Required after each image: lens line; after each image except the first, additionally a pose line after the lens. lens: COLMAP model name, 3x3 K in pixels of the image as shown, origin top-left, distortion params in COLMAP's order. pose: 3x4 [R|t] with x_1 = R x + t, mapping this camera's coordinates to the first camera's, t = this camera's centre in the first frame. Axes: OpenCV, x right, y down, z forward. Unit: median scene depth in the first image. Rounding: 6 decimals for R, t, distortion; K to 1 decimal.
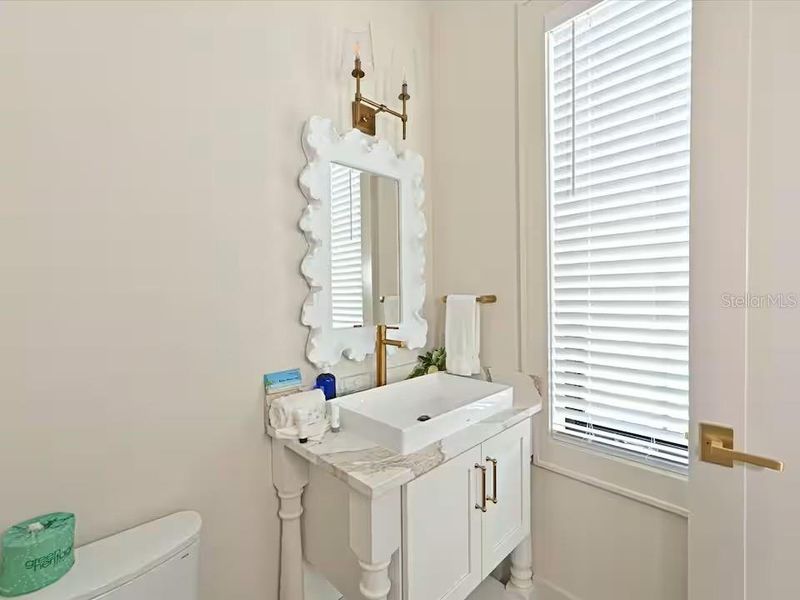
lens RADIAL K [[361.2, 0, 400.0], [0, 361.2, 300.0], [0, 0, 1]] dist [-0.000222, -0.000155]
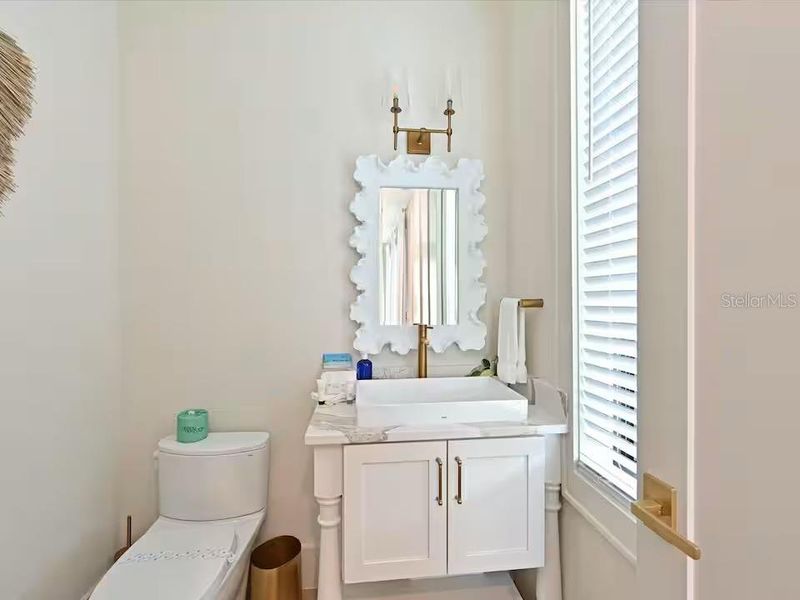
lens RADIAL K [[357.7, 0, 401.7], [0, 357.7, 304.9], [0, 0, 1]] dist [-0.000951, 0.000234]
pose [[0.789416, 0.019756, -0.613540, 0.598108], [-0.017974, 0.999797, 0.009068, 0.000372], [0.613595, 0.003869, 0.789611, 0.086652]]
